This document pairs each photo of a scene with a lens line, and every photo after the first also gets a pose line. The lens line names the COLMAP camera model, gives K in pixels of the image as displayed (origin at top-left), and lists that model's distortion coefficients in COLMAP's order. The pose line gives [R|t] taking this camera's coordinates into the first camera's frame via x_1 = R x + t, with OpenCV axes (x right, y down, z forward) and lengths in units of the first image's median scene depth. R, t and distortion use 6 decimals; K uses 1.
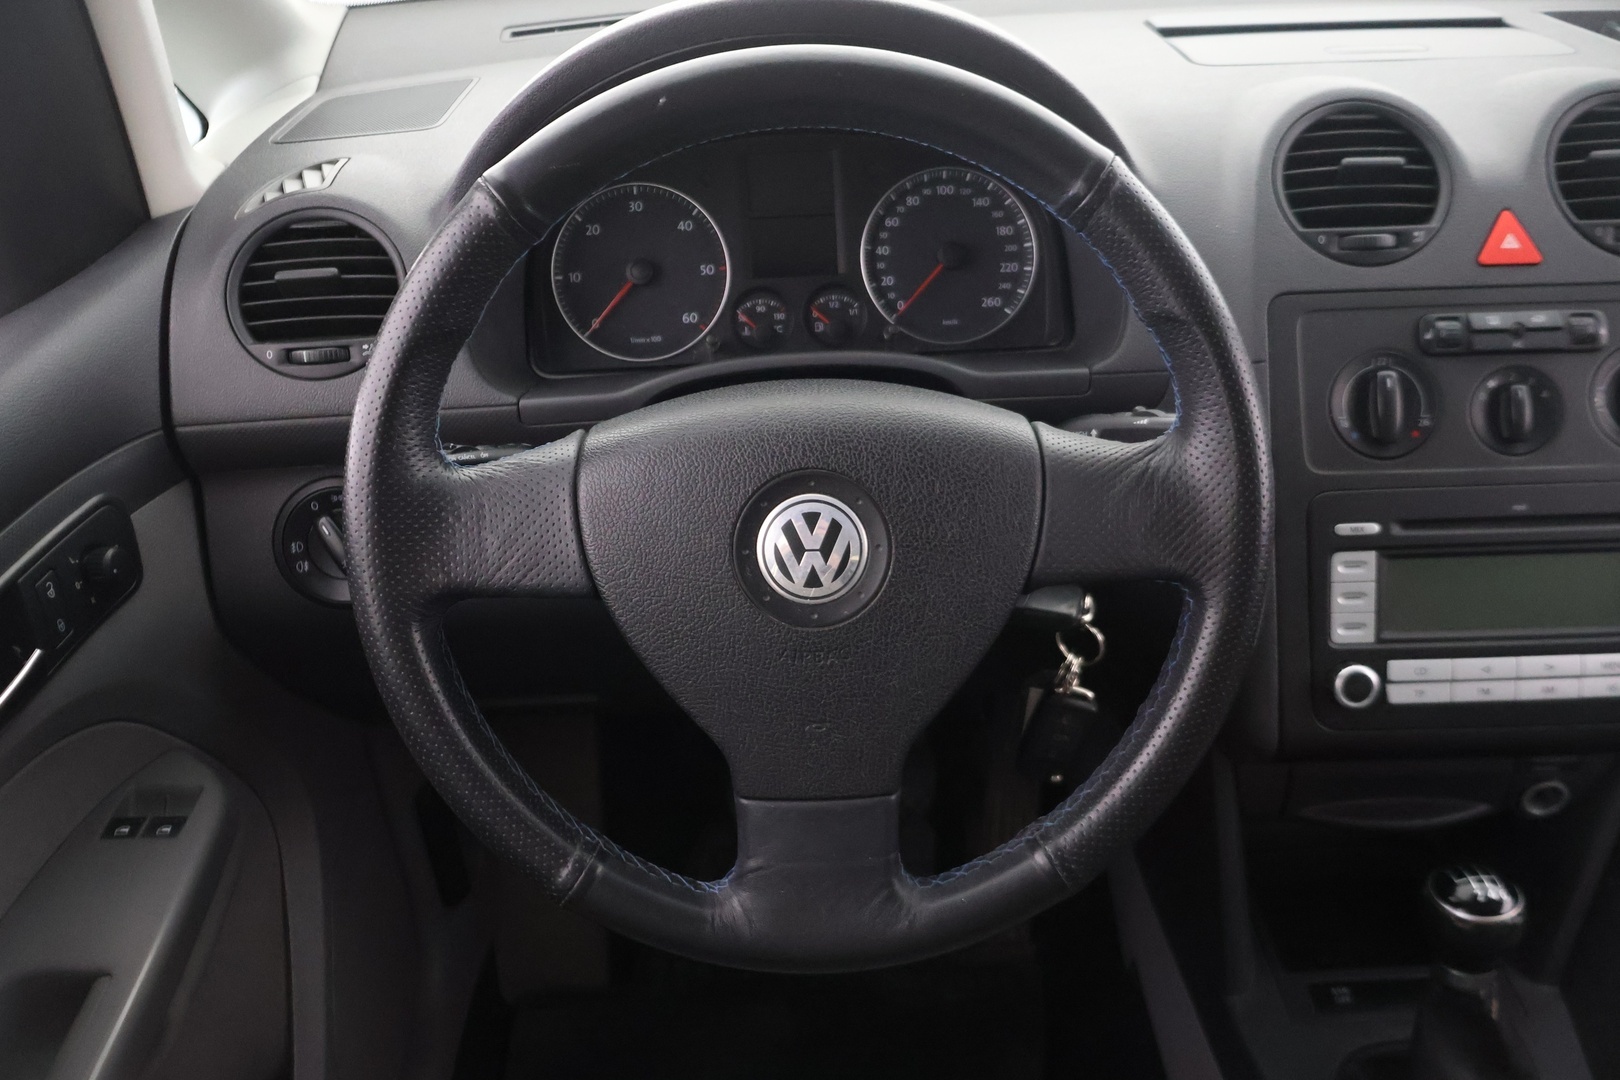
lens RADIAL K [[1354.9, 0, 813.3], [0, 1354.9, 534.9], [0, 0, 1]] dist [-0.010416, 0.016767]
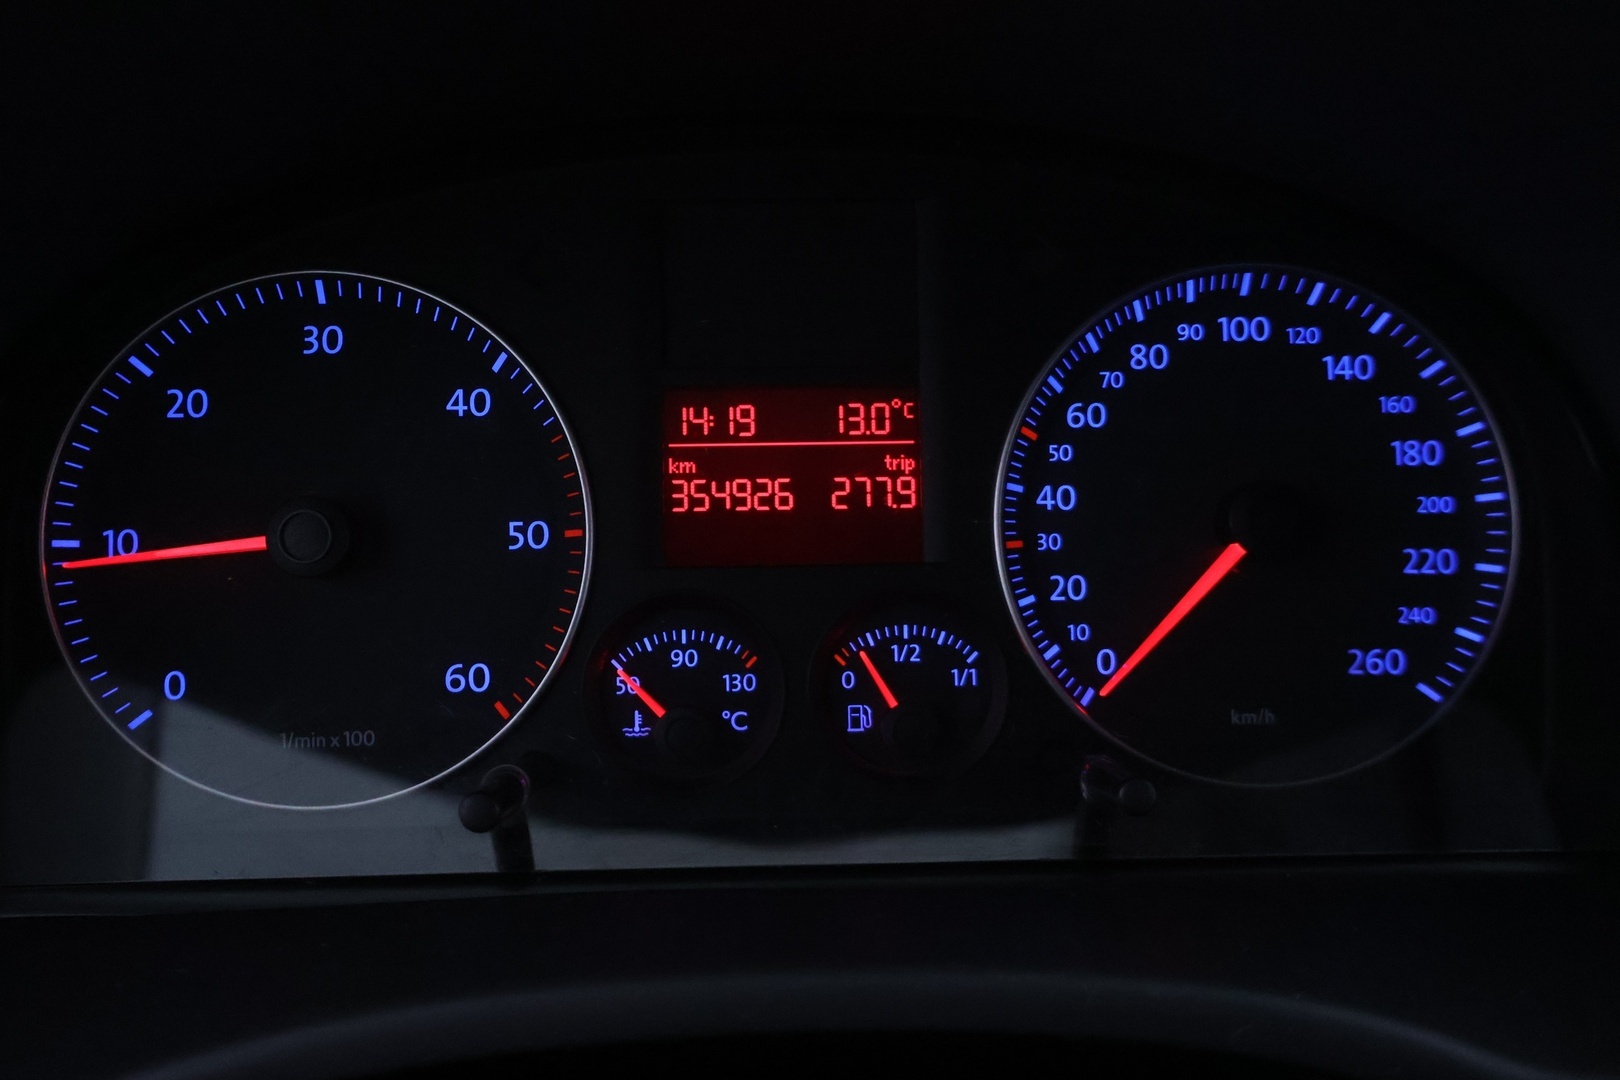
lens RADIAL K [[1354.9, 0, 808.9], [0, 1354.9, 537.8], [0, 0, 1]] dist [-0.010416, 0.016767]
pose [[0.999187, 0.039994, -0.005007, -0.009092], [-0.040303, 0.992966, -0.111327, -0.185358], [0.000519, 0.111438, 0.993771, 0.771845]]
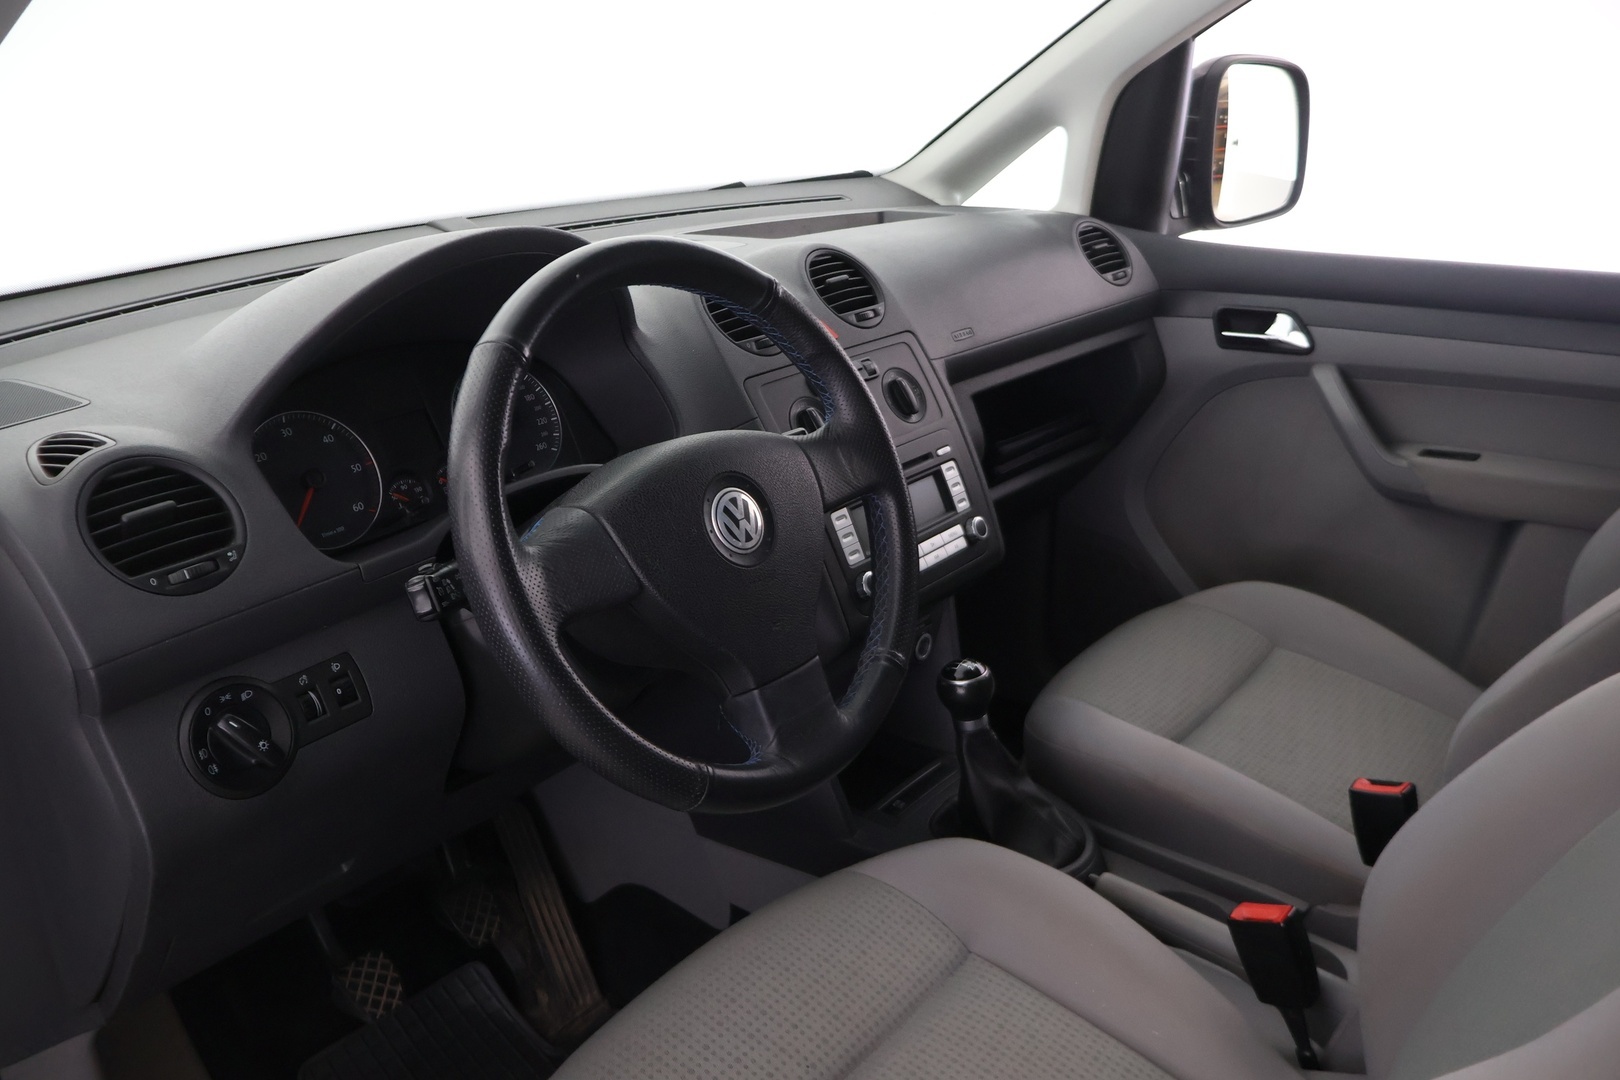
lens RADIAL K [[1354.9, 0, 801.4], [0, 1354.9, 537.4], [0, 0, 1]] dist [-0.010416, 0.016767]
pose [[0.646368, -0.253408, 0.719717, -0.834136], [0.410265, 0.910713, -0.047797, 0.102798], [-0.643344, 0.326169, 0.692620, -0.118244]]
